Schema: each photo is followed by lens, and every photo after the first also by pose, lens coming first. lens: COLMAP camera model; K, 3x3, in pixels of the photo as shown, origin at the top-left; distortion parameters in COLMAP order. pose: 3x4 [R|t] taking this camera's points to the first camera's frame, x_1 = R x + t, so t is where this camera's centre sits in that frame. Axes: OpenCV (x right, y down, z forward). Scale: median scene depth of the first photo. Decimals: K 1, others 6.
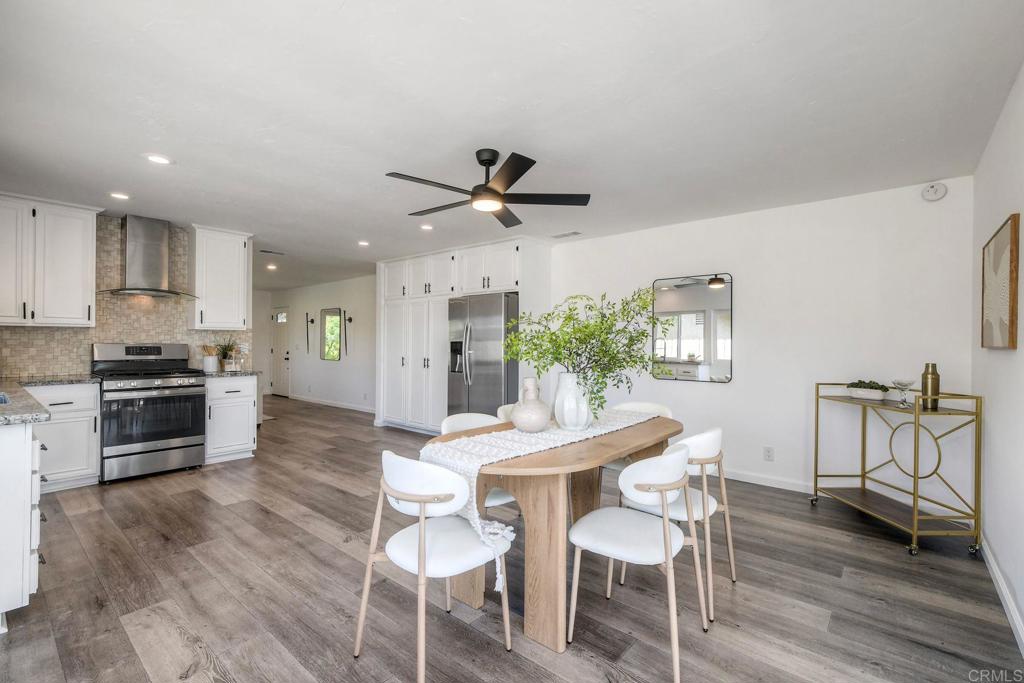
lens RADIAL K [[460.8, 0, 512.3], [0, 460.8, 342.0], [0, 0, 1]] dist [-0.002357, -0.000094]
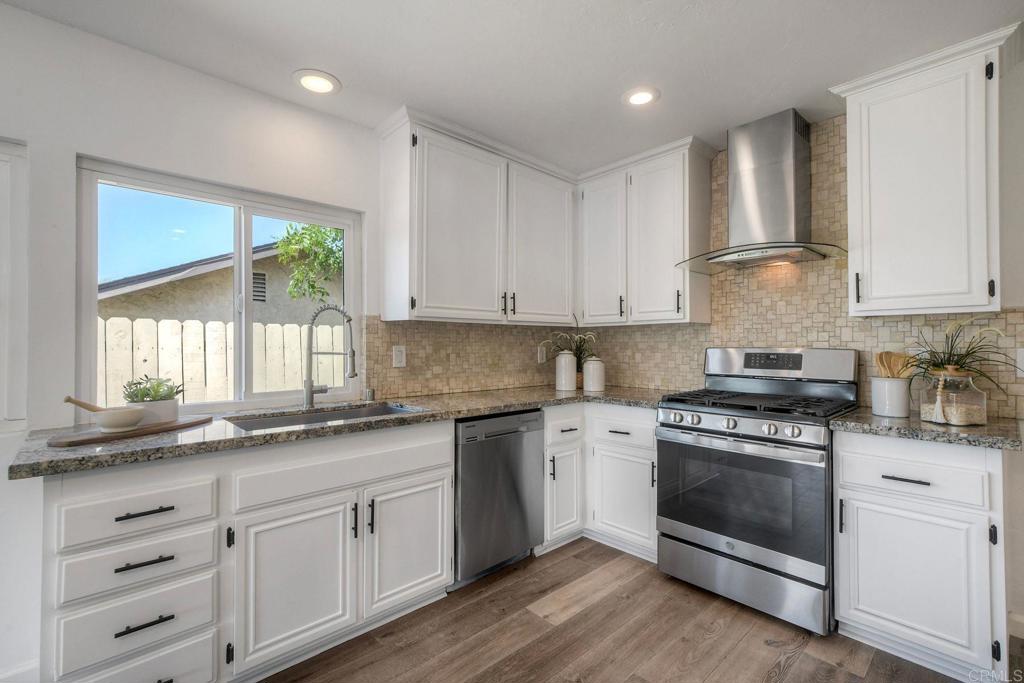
lens RADIAL K [[460.8, 0, 512.9], [0, 460.8, 340.9], [0, 0, 1]] dist [-0.002357, -0.000094]
pose [[-0.104471, -0.010970, -0.994467, -0.216150], [0.001809, 0.999935, -0.011220, 0.000673], [0.994526, -0.002971, -0.104444, 0.761692]]
